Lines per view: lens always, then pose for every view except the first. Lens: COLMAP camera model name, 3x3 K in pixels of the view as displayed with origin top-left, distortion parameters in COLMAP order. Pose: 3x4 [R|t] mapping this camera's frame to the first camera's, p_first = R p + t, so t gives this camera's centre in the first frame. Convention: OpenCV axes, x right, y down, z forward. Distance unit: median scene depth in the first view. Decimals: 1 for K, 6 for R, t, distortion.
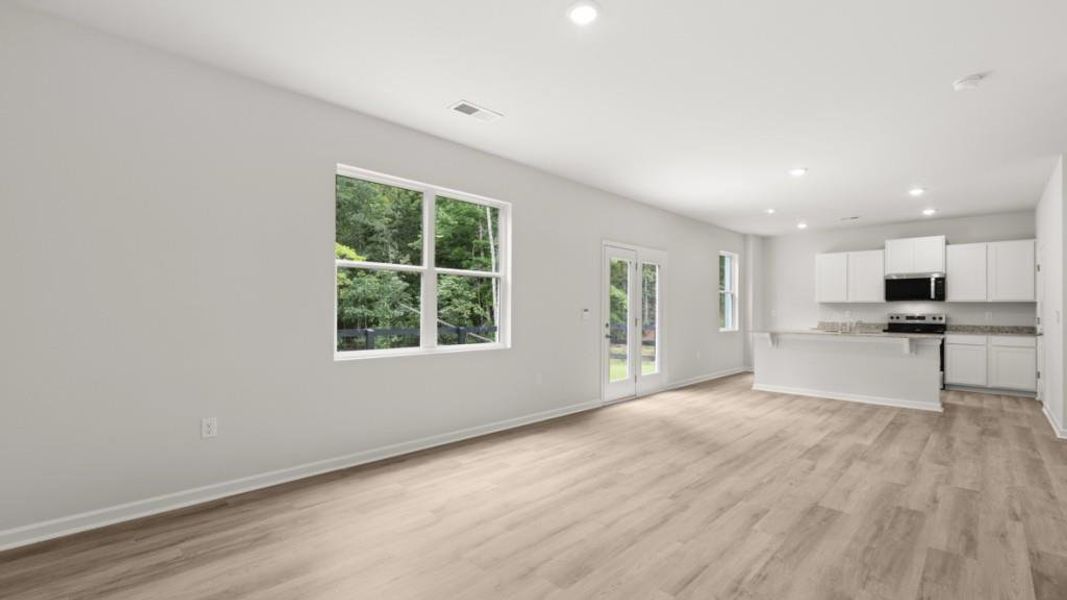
lens RADIAL K [[459.6, 0, 532.7], [0, 459.6, 306.0], [0, 0, 1]] dist [-0.002912, -0.000145]
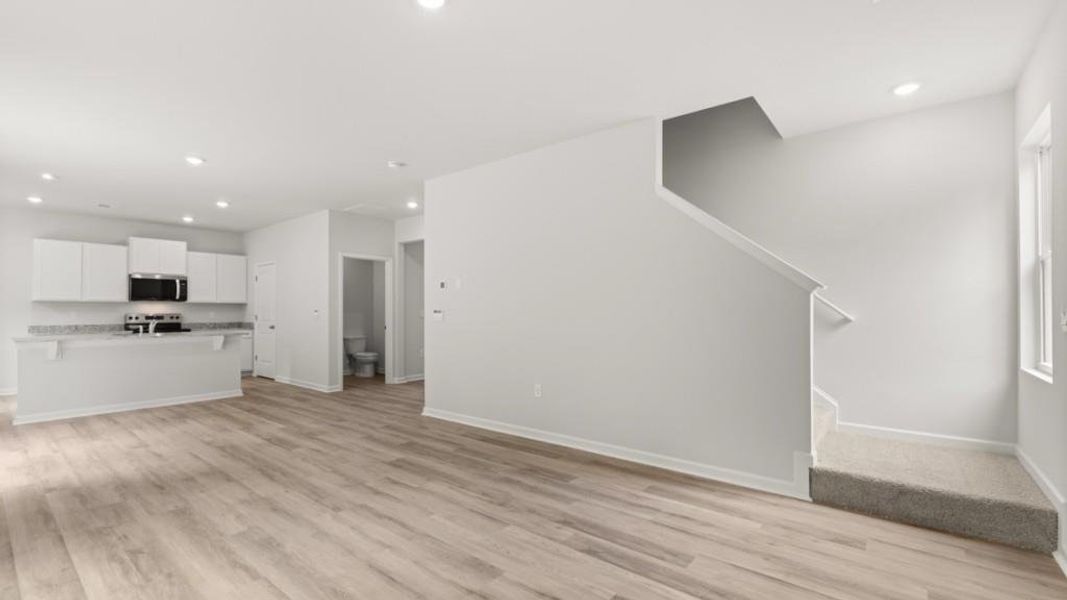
lens RADIAL K [[459.6, 0, 529.8], [0, 459.6, 306.2], [0, 0, 1]] dist [-0.002912, -0.000145]
pose [[-0.094571, 0.005469, 0.995503, -0.541362], [-0.006742, 0.999958, -0.006134, 0.002197], [-0.995495, -0.007292, -0.094530, 0.563476]]
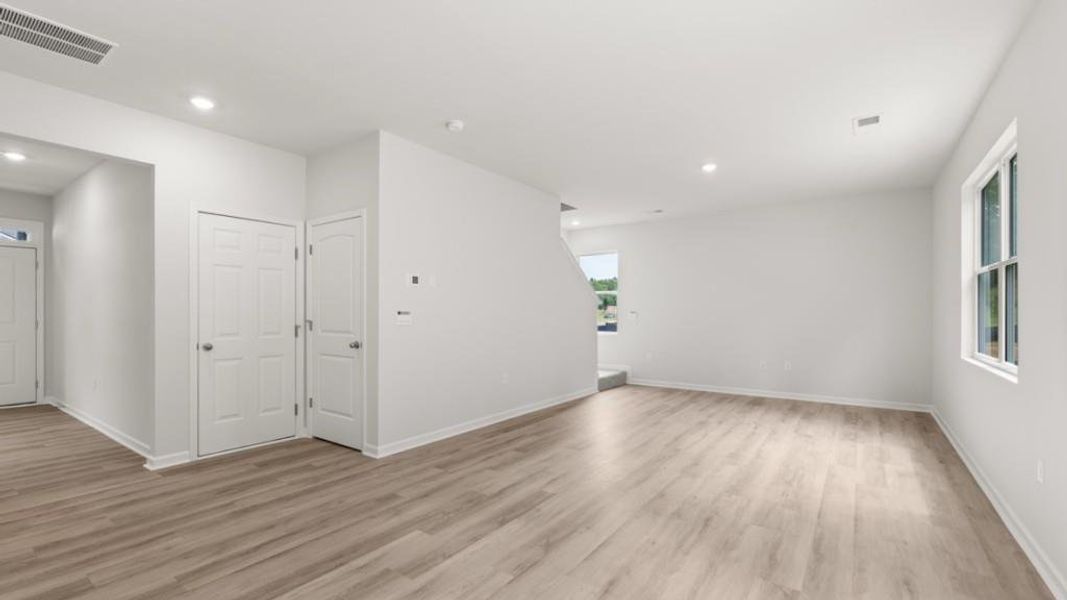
lens RADIAL K [[459.6, 0, 534.0], [0, 459.6, 313.5], [0, 0, 1]] dist [-0.002912, -0.000145]
pose [[-0.987161, -0.005964, -0.159615, 0.764517], [-0.005013, 0.999967, -0.006359, 0.018155], [0.159648, -0.005477, -0.987159, 1.839392]]
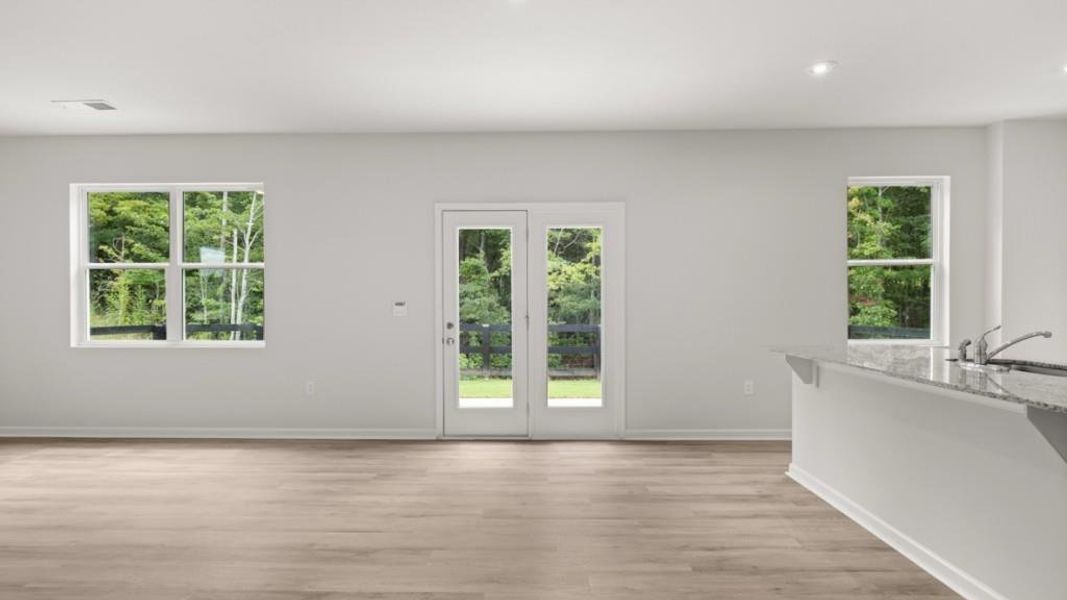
lens RADIAL K [[498.0, 0, 531.9], [0, 498.0, 305.2], [0, 0, 1]] dist [-0.003744, 0.000319]
pose [[0.688057, -0.004843, -0.725640, 1.267349], [0.011083, 0.999931, 0.003835, 0.015596], [0.725572, -0.010681, 0.688064, 0.913442]]
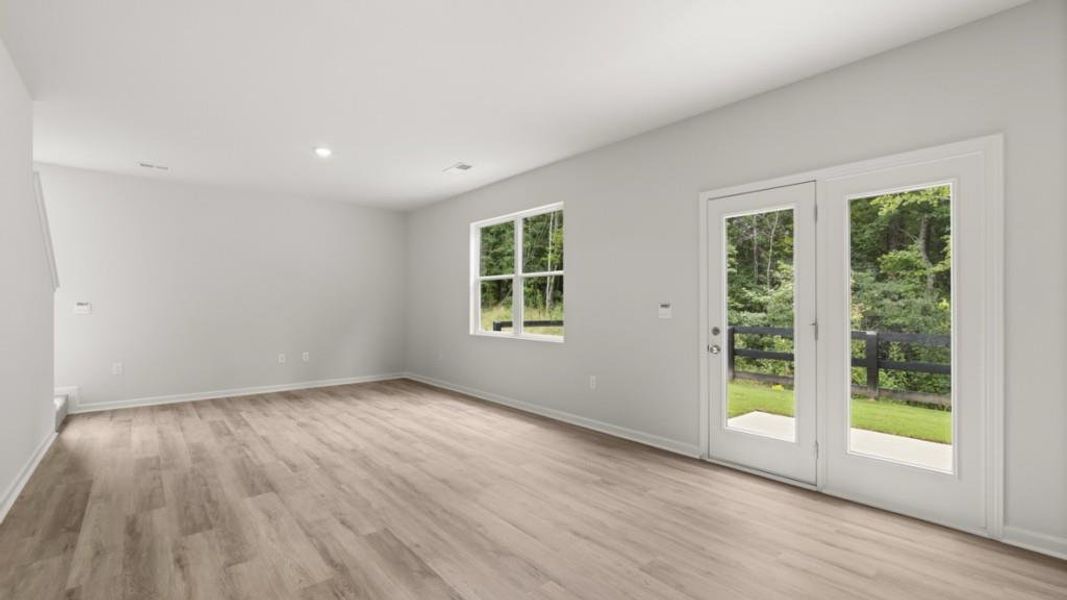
lens RADIAL K [[459.6, 0, 530.9], [0, 459.6, 301.8], [0, 0, 1]] dist [-0.002912, -0.000145]
pose [[-0.084824, -0.013410, -0.996306, 1.247488], [0.004610, 0.999893, -0.013851, 0.017655], [0.996385, -0.005768, -0.084753, 1.294000]]
